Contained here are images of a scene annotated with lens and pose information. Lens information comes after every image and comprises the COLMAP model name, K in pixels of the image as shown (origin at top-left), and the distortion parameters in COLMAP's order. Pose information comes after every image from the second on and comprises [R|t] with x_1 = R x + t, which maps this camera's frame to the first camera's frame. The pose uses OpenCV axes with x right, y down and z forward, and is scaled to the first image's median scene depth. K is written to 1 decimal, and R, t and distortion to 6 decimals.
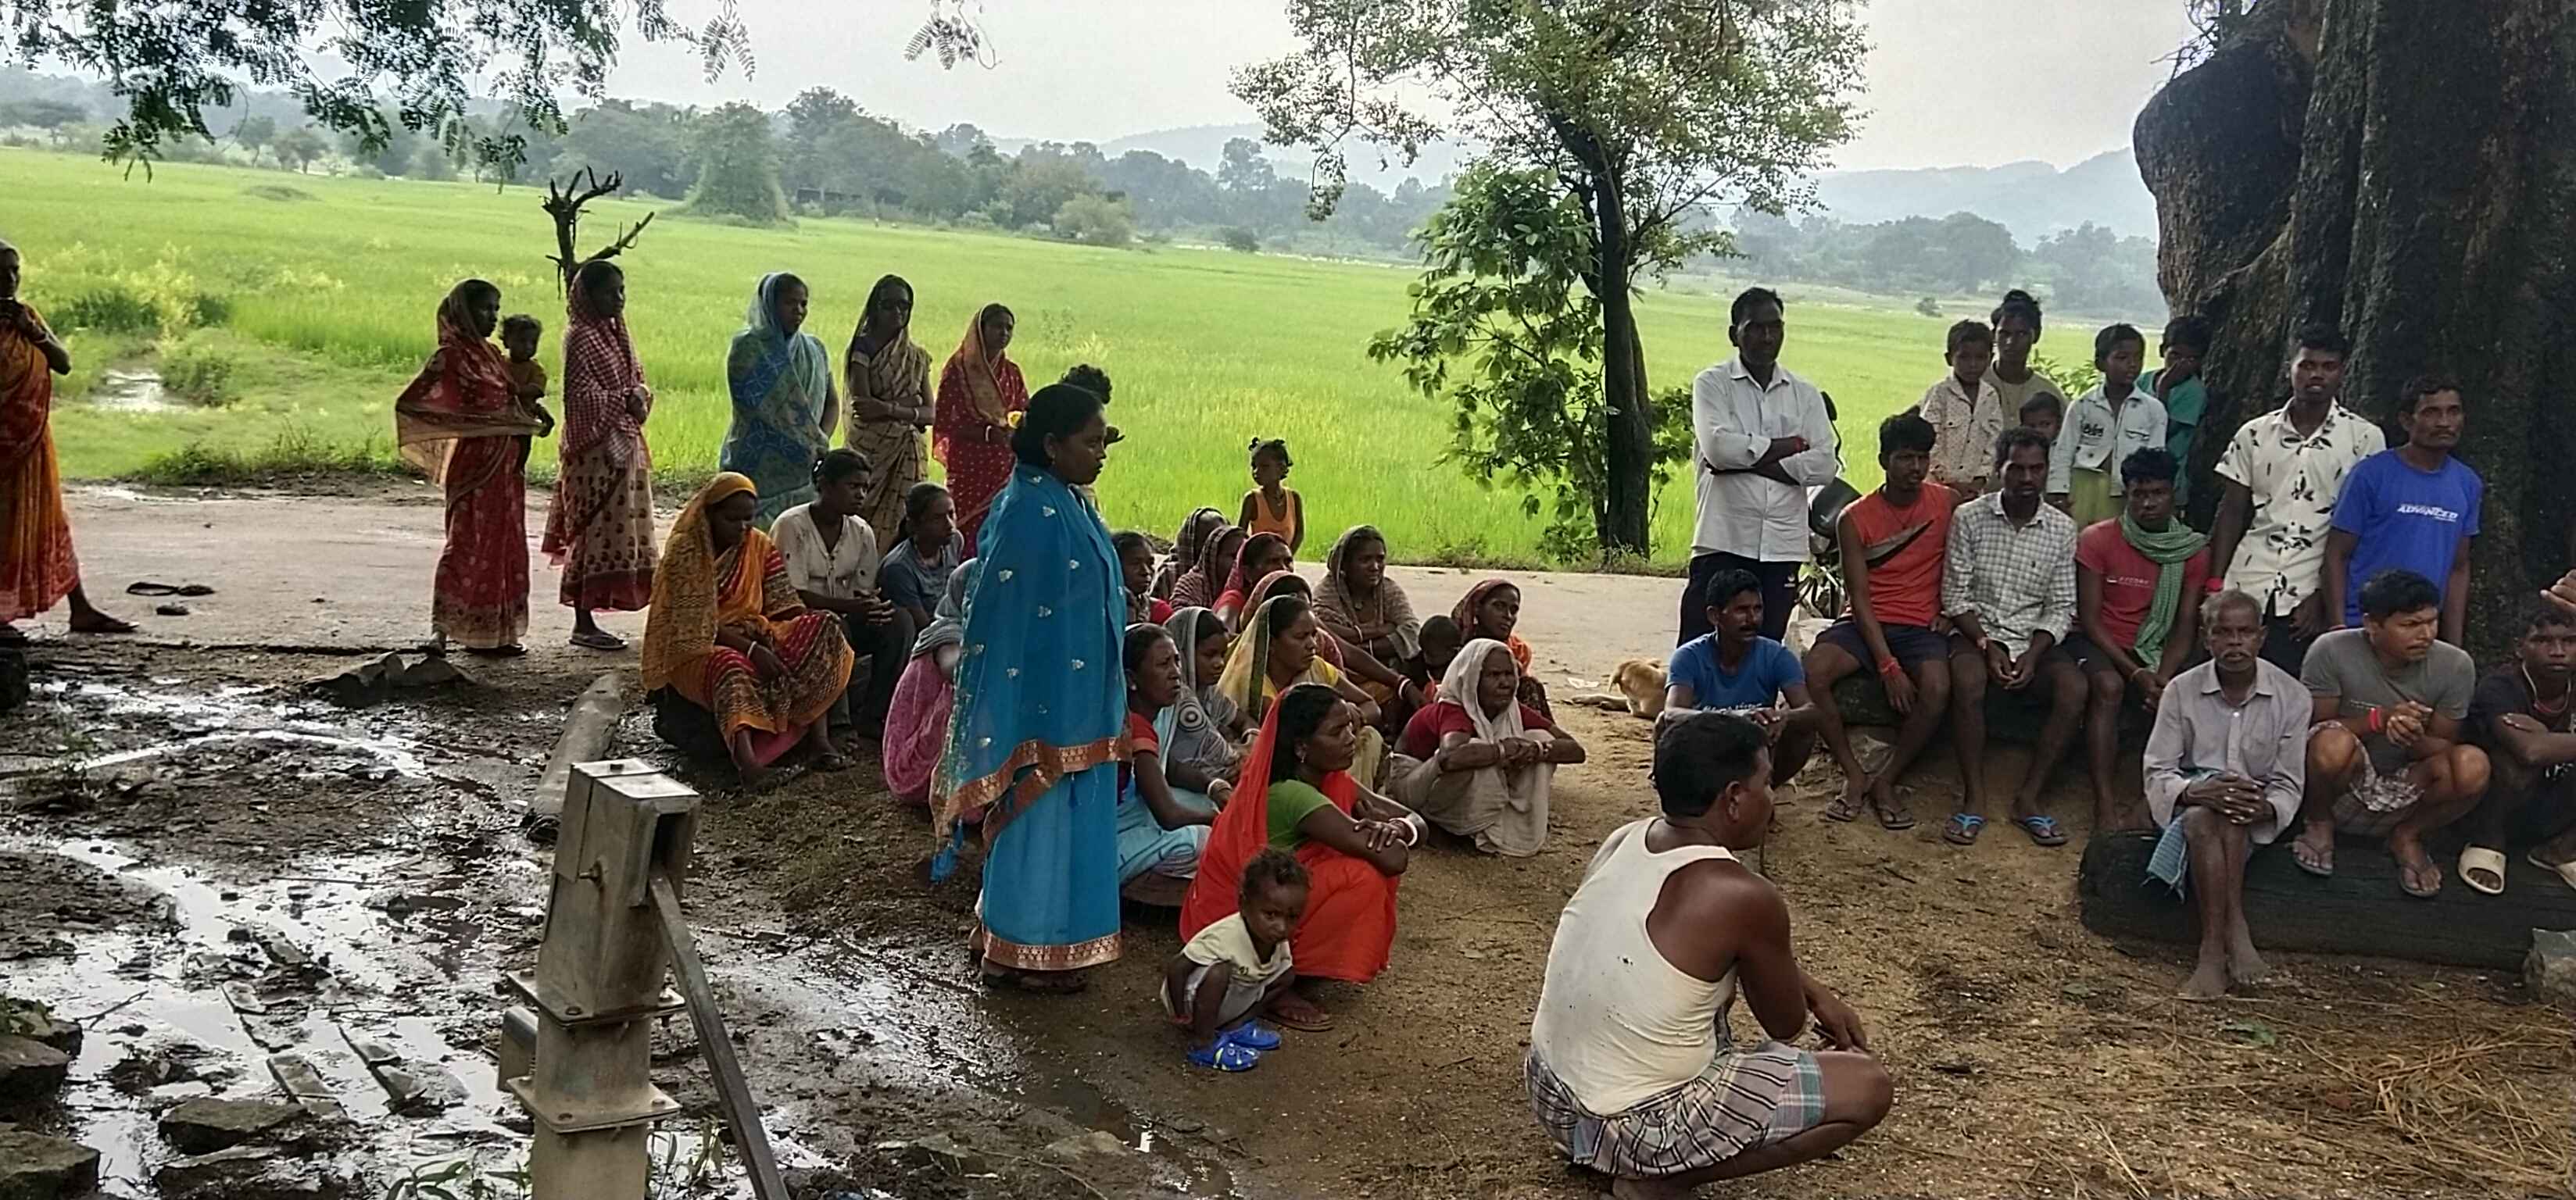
lens RADIAL K [[2694.6, 0, 1288.0], [0, 2694.6, 600.0], [0, 0, 1]] dist [0.009849, 0.014653]
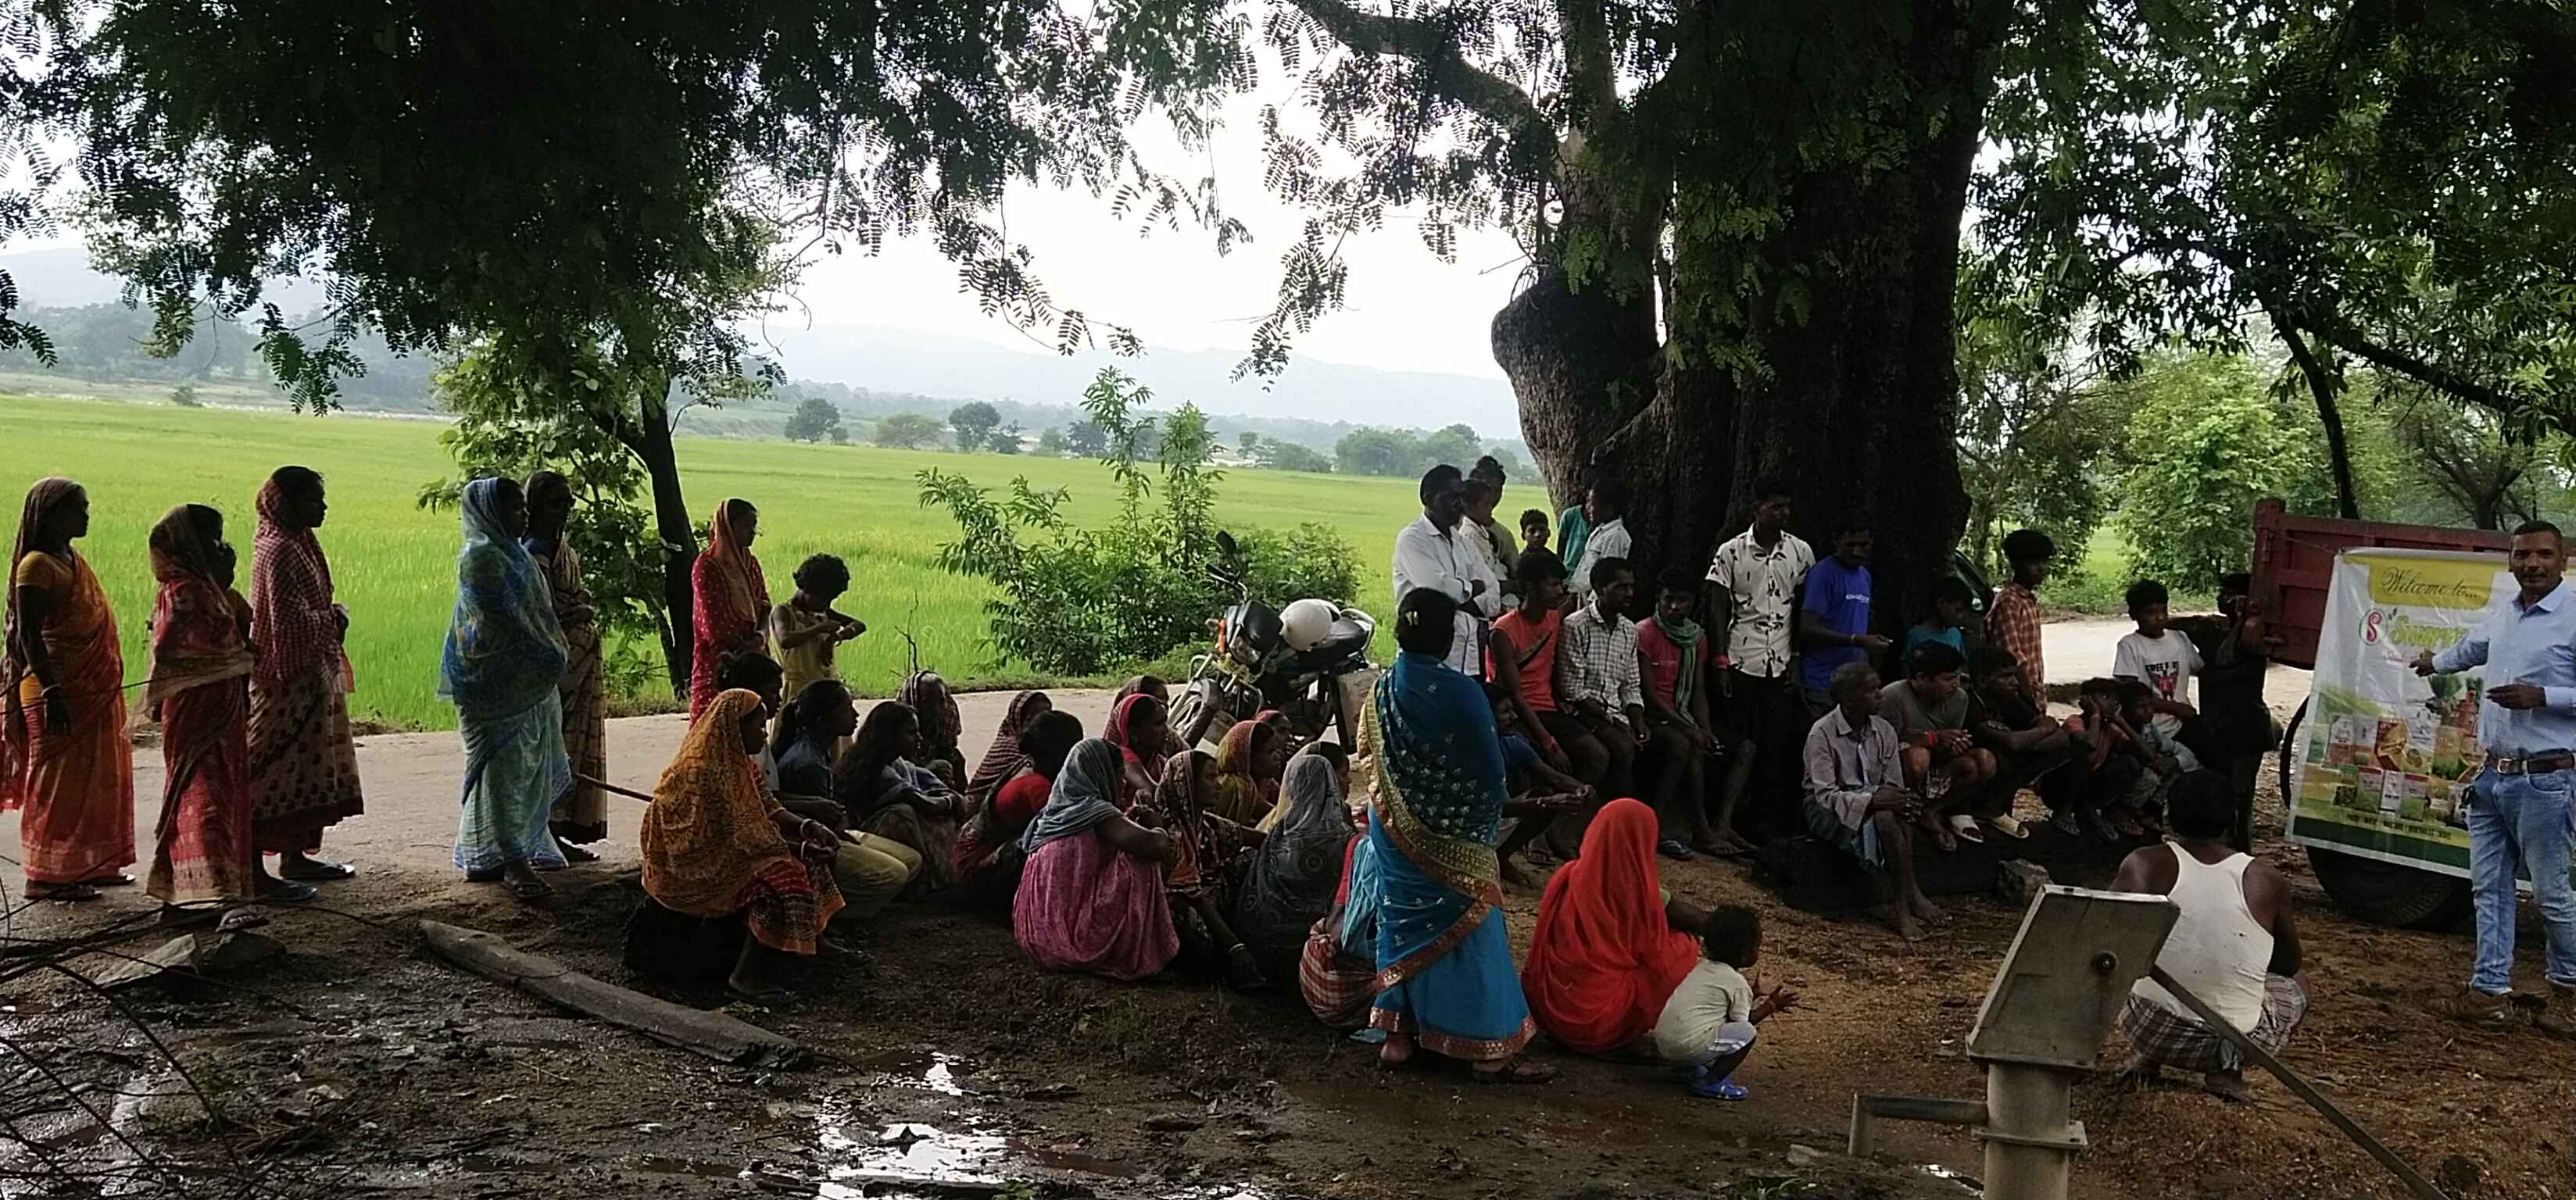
lens RADIAL K [[2694.6, 0, 1288.0], [0, 2694.6, 600.0], [0, 0, 1]] dist [0.009849, 0.014653]
pose [[0.764087, -0.080171, 0.640112, -0.726520], [0.095197, 0.995397, 0.011035, -0.073320], [-0.638051, 0.052505, 0.768202, 0.053399]]
